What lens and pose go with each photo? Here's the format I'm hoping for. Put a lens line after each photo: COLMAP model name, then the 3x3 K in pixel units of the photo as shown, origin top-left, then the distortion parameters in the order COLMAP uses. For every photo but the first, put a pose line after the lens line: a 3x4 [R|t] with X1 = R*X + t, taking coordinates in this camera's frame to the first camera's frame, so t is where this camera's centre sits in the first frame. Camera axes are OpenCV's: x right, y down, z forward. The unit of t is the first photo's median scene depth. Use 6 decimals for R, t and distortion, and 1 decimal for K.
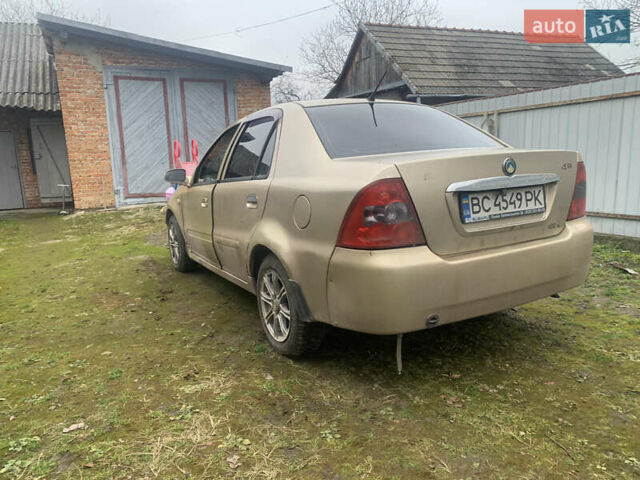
lens RADIAL K [[517.9, 0, 320.0], [0, 517.9, 240.0], [0, 0, 1]] dist [0.010505, -0.000528]
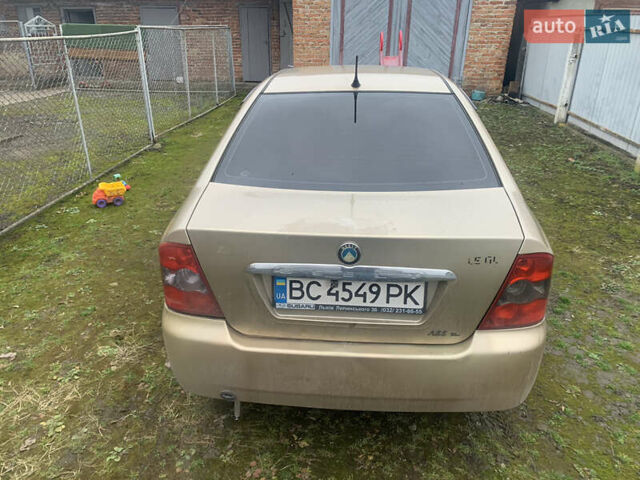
lens RADIAL K [[517.9, 0, 320.0], [0, 517.9, 240.0], [0, 0, 1]] dist [0.010505, -0.000528]
pose [[0.821779, 0.267558, -0.503083, 0.686197], [-0.120803, 0.944639, 0.305064, -0.373386], [0.556854, -0.189921, 0.808606, 0.376656]]
